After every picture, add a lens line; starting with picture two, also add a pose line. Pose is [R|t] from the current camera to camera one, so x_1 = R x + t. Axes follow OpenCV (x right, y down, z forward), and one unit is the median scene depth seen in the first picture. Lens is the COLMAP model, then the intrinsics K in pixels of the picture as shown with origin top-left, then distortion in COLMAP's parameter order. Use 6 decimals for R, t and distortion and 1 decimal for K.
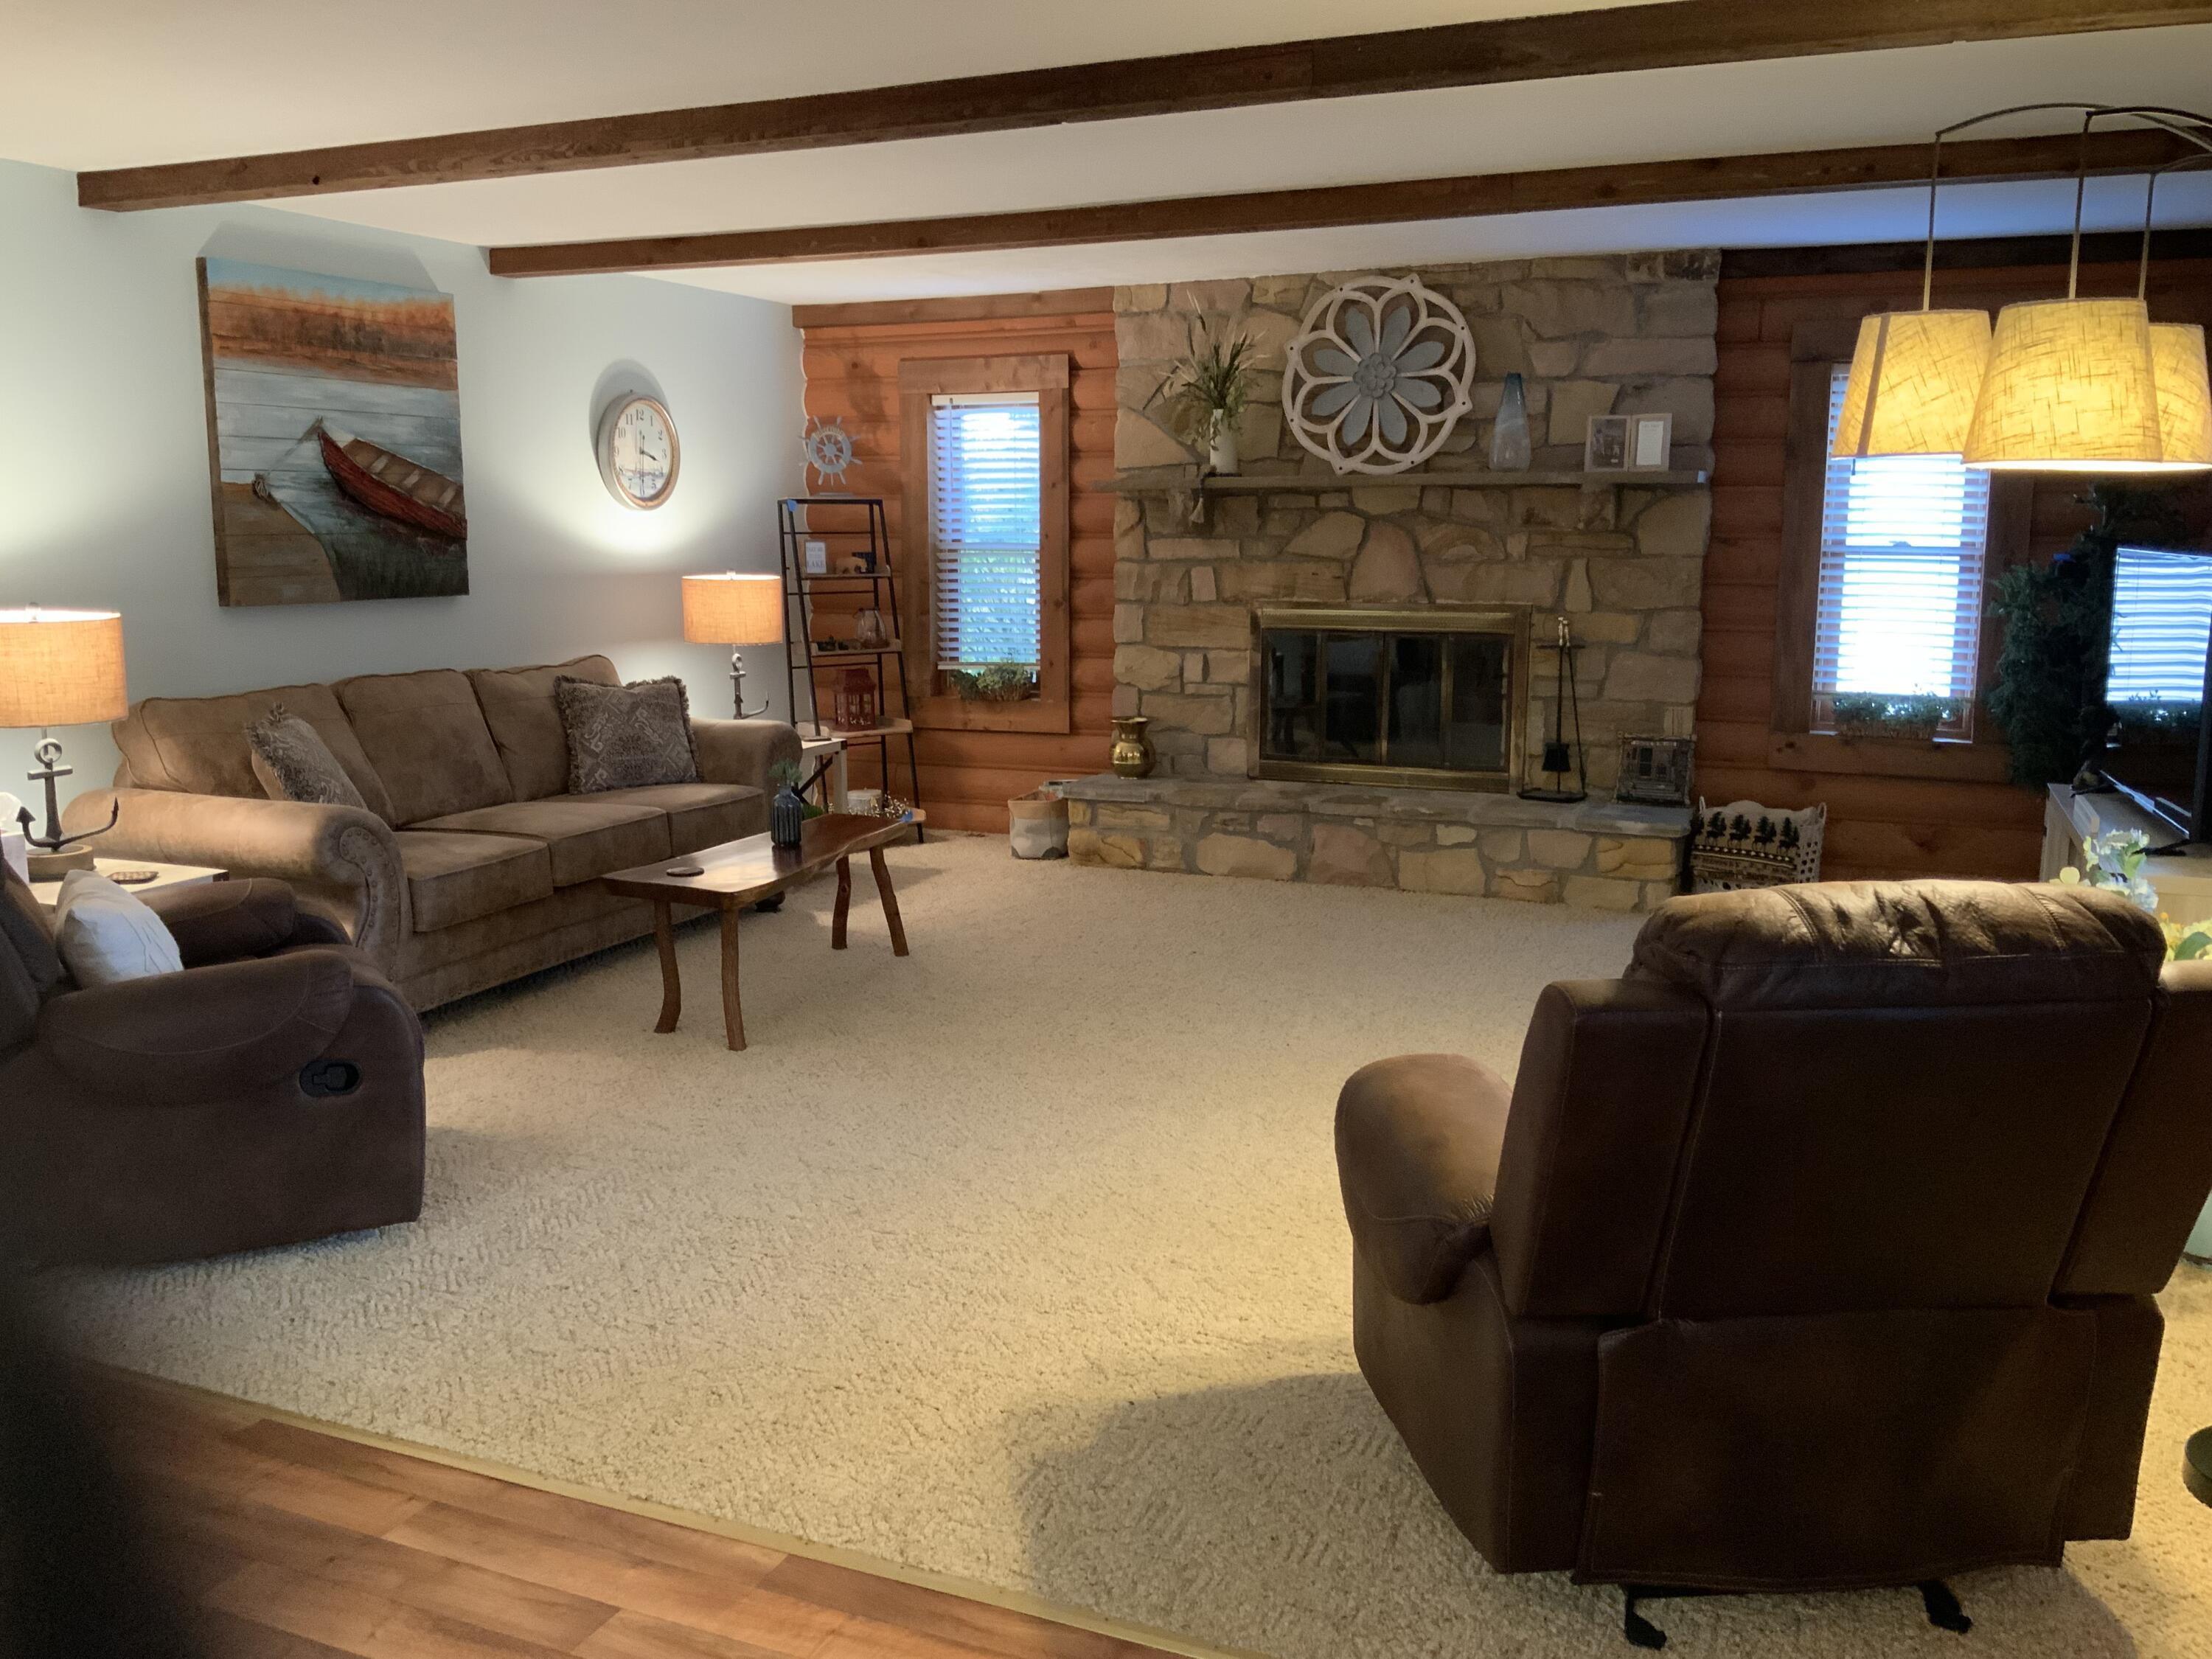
lens RADIAL K [[1831.2, 0, 1097.1], [0, 1831.2, 818.1], [0, 0, 1]] dist [0.133855, -0.297574]
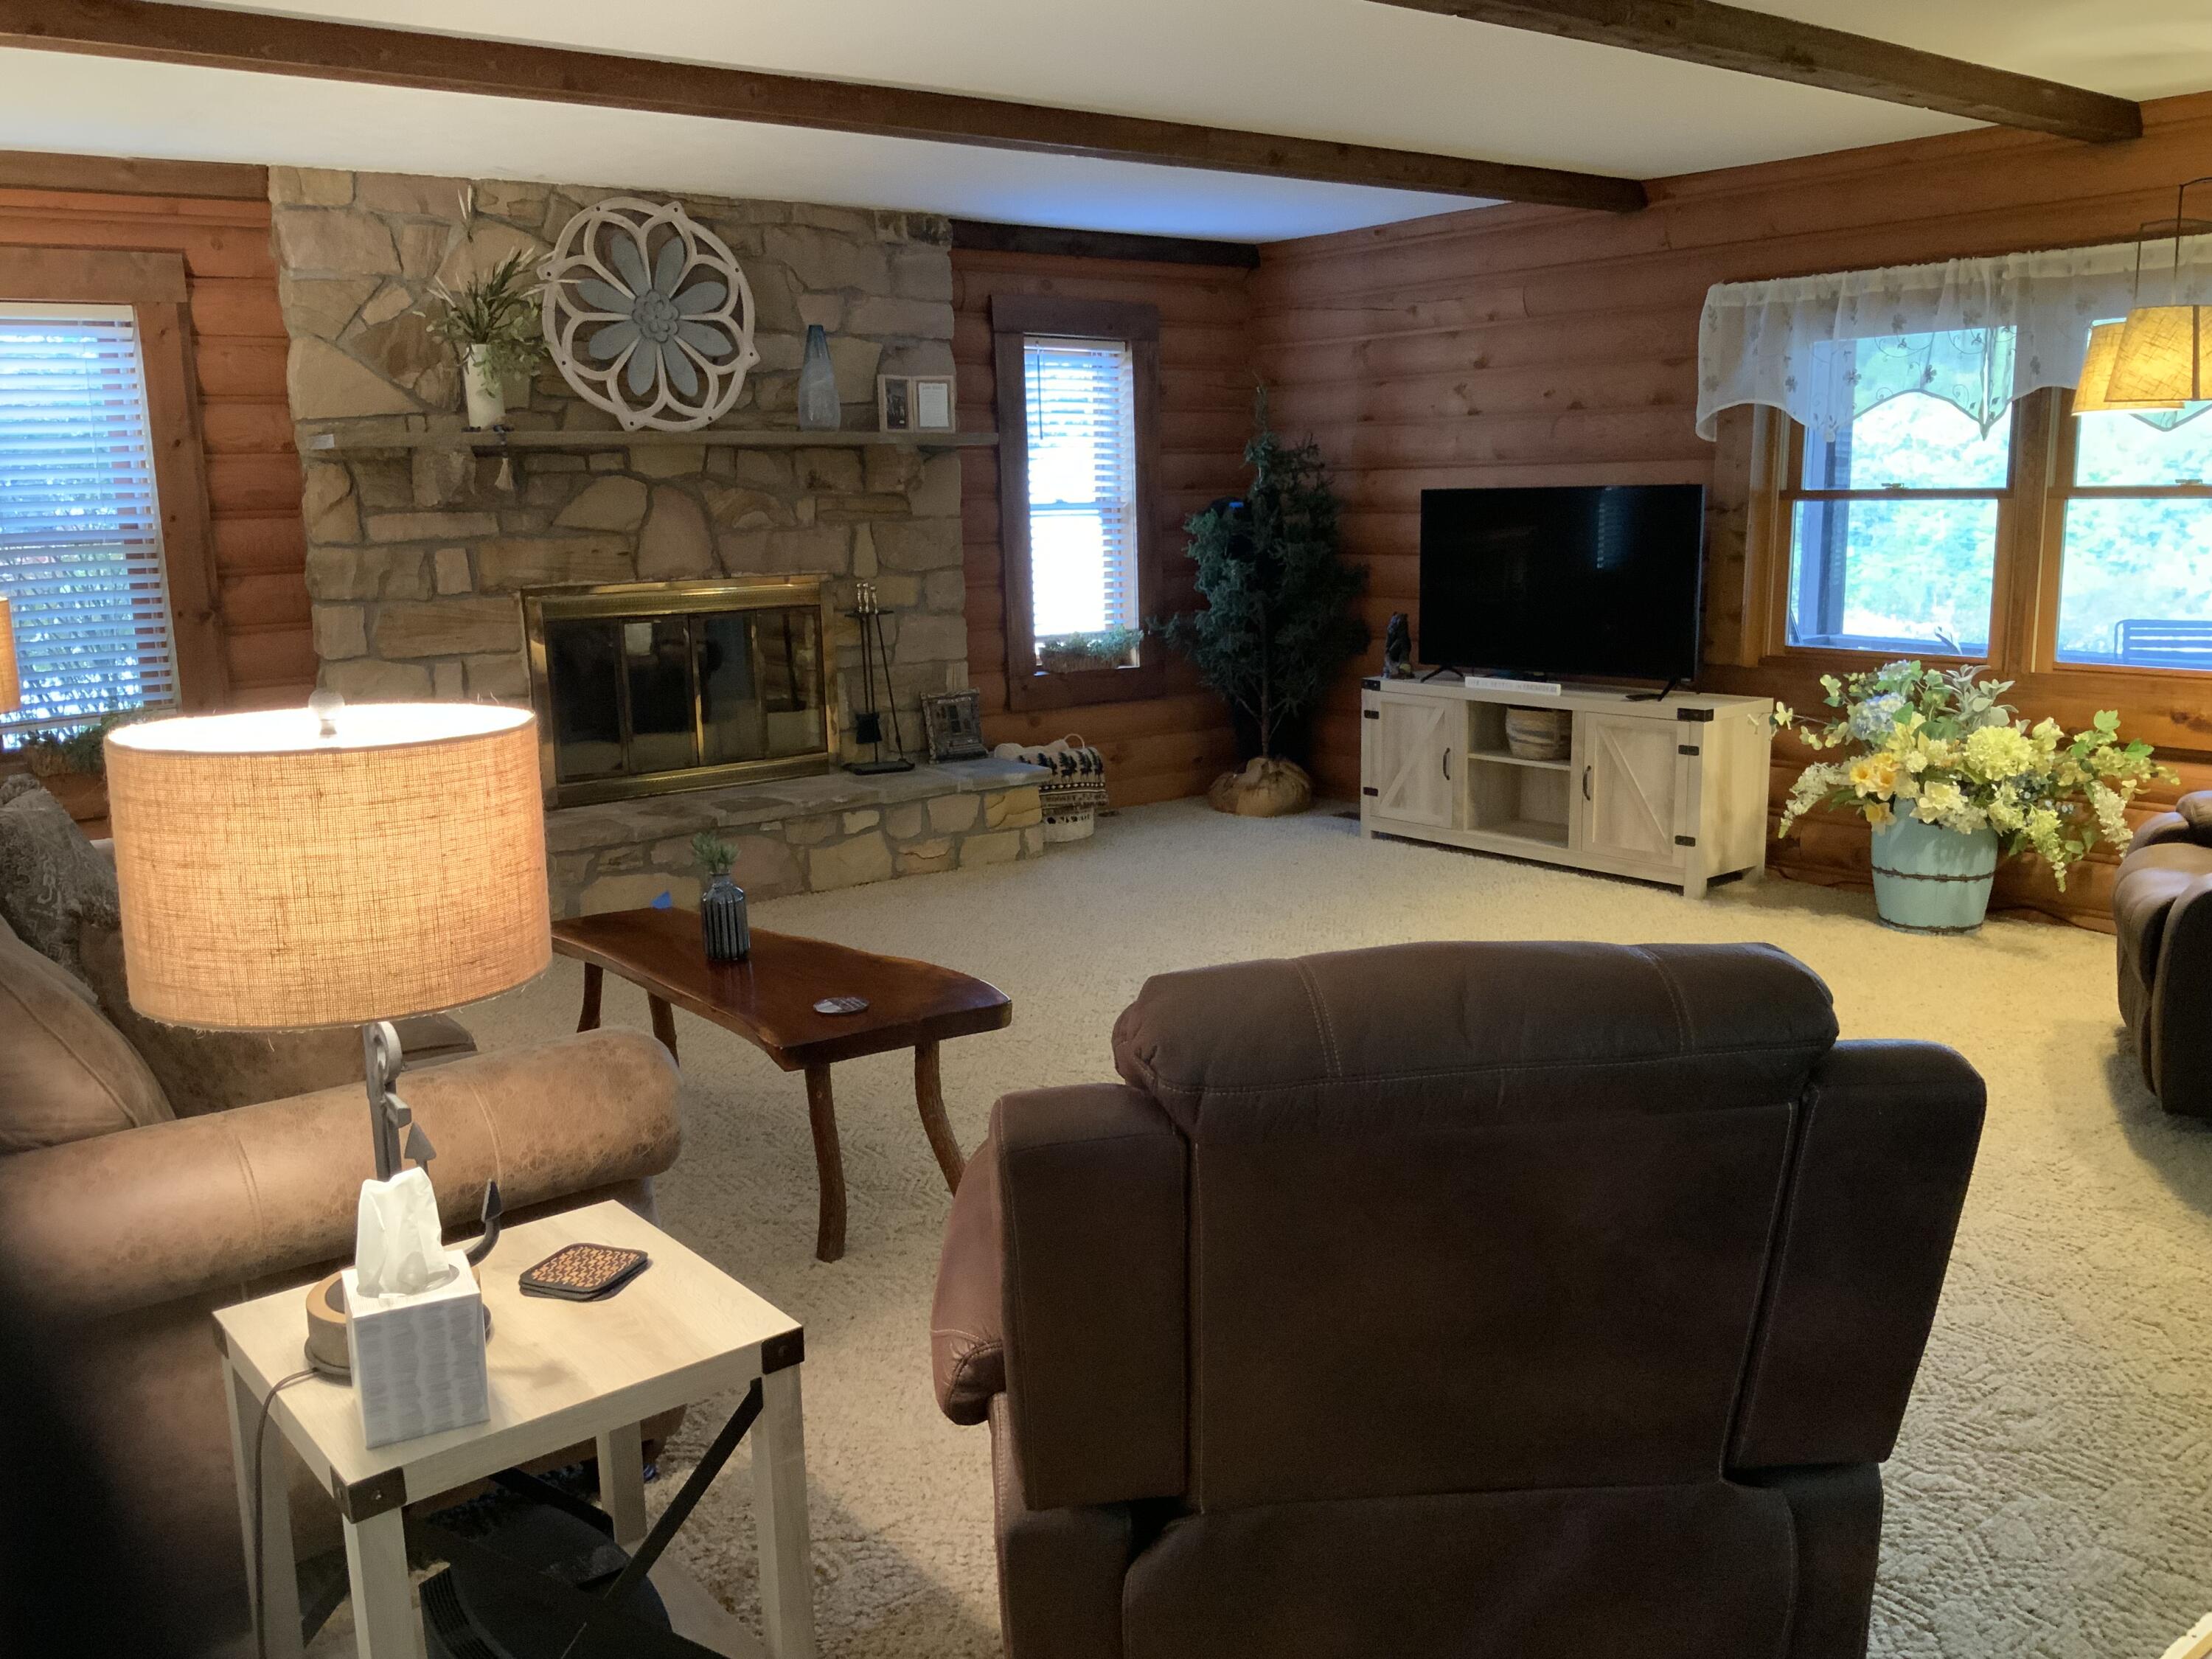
lens RADIAL K [[1831.2, 0, 1097.1], [0, 1831.2, 818.1], [0, 0, 1]] dist [0.133855, -0.297574]
pose [[0.481097, -0.169801, 0.860066, -0.528997], [0.166253, 0.980931, 0.100666, -0.063436], [-0.860759, 0.094558, 0.500153, 0.415297]]
